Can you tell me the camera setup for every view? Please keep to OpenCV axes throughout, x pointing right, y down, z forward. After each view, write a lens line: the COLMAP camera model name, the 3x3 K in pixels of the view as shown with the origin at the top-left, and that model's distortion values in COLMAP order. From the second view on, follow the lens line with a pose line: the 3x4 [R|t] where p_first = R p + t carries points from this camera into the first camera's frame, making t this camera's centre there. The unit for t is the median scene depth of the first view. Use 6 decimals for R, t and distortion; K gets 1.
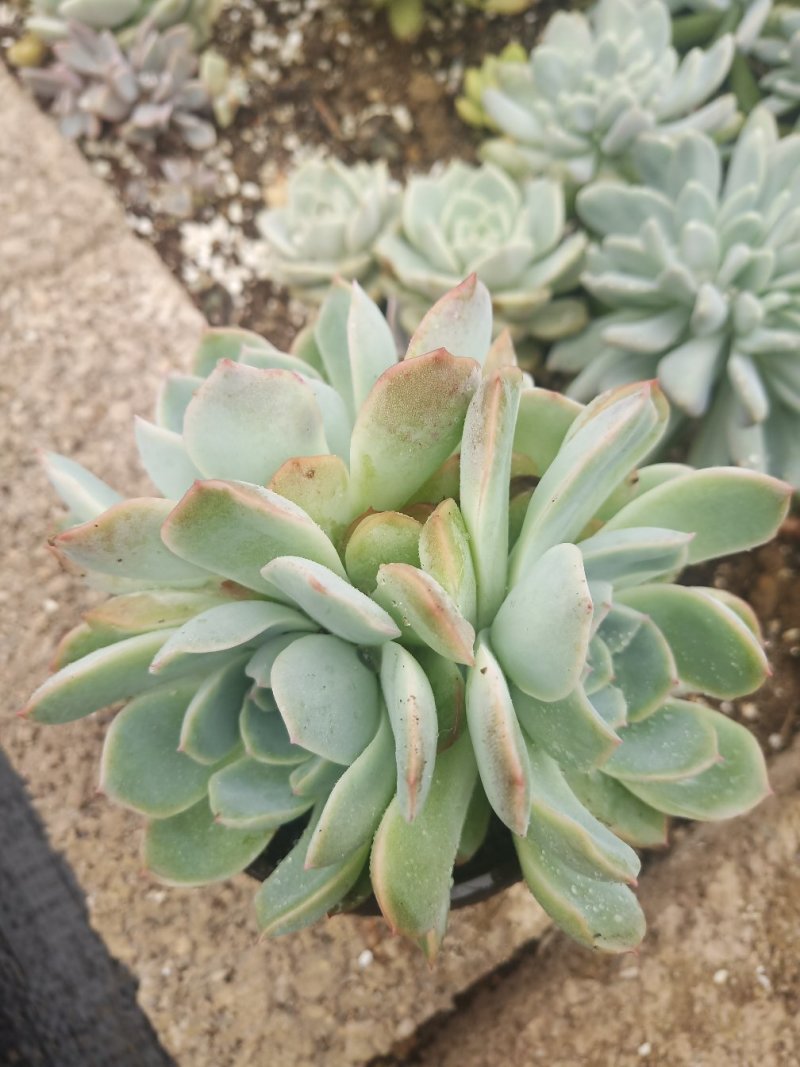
lens RADIAL K [[872.3, 0, 405.2], [0, 872.3, 518.4], [0, 0, 1]] dist [-0.061079, 0.066845]
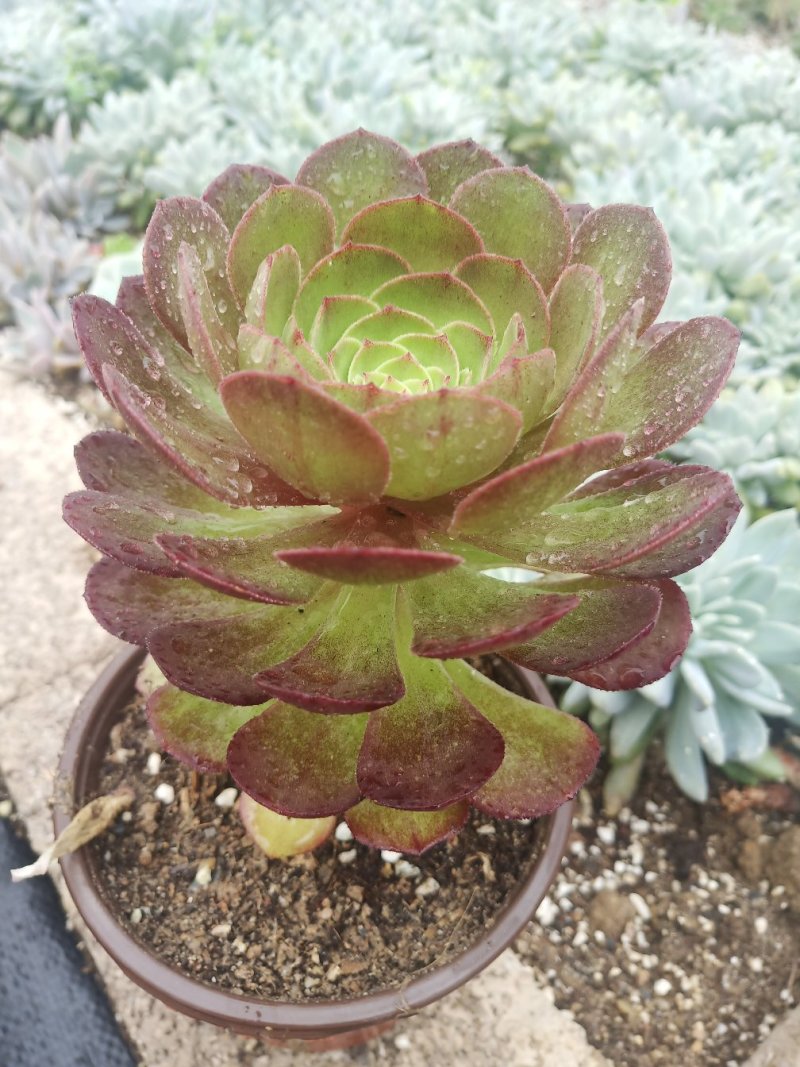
lens RADIAL K [[872.3, 0, 396.2], [0, 872.3, 516.0], [0, 0, 1]] dist [-0.061079, 0.066845]
pose [[0.998740, -0.047579, 0.015978, -0.083057], [0.050059, 0.921238, -0.385765, 0.107092], [0.003634, 0.386079, 0.922459, -0.342515]]
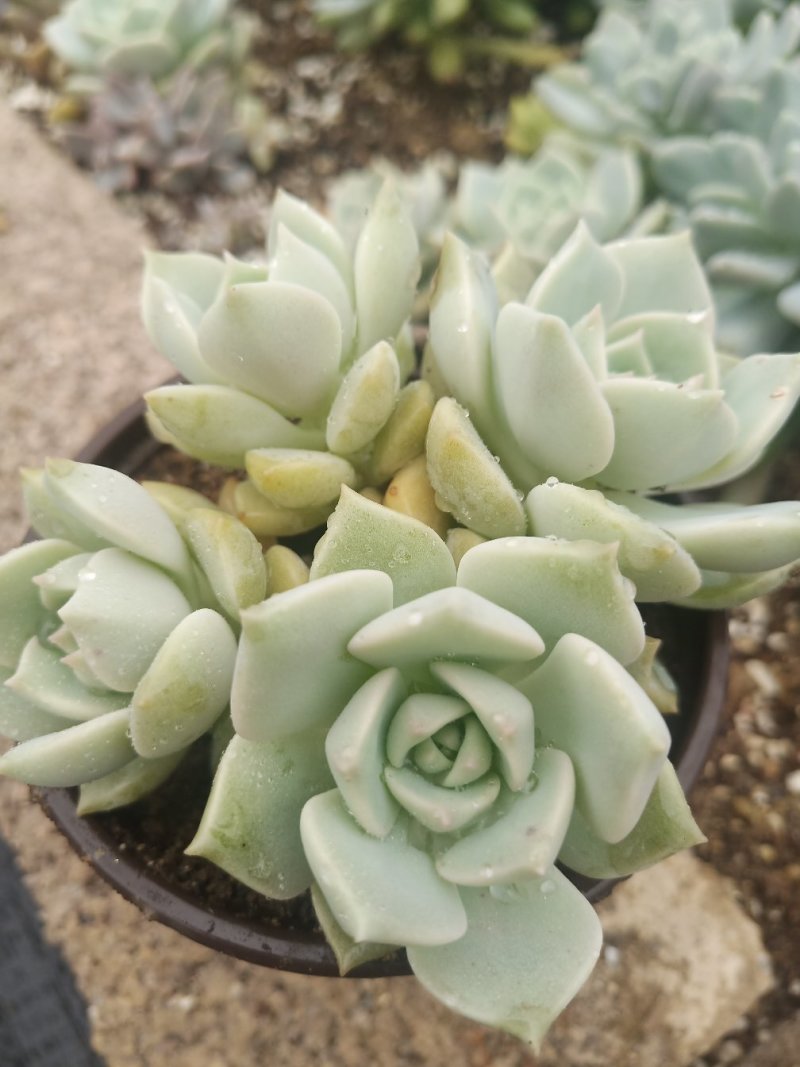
lens RADIAL K [[872.3, 0, 406.3], [0, 872.3, 533.1], [0, 0, 1]] dist [-0.061079, 0.066845]
pose [[0.997613, -0.053687, -0.043429, -0.042457], [0.043647, 0.977602, -0.205889, 0.197578], [0.053510, 0.203502, 0.977611, 0.201830]]
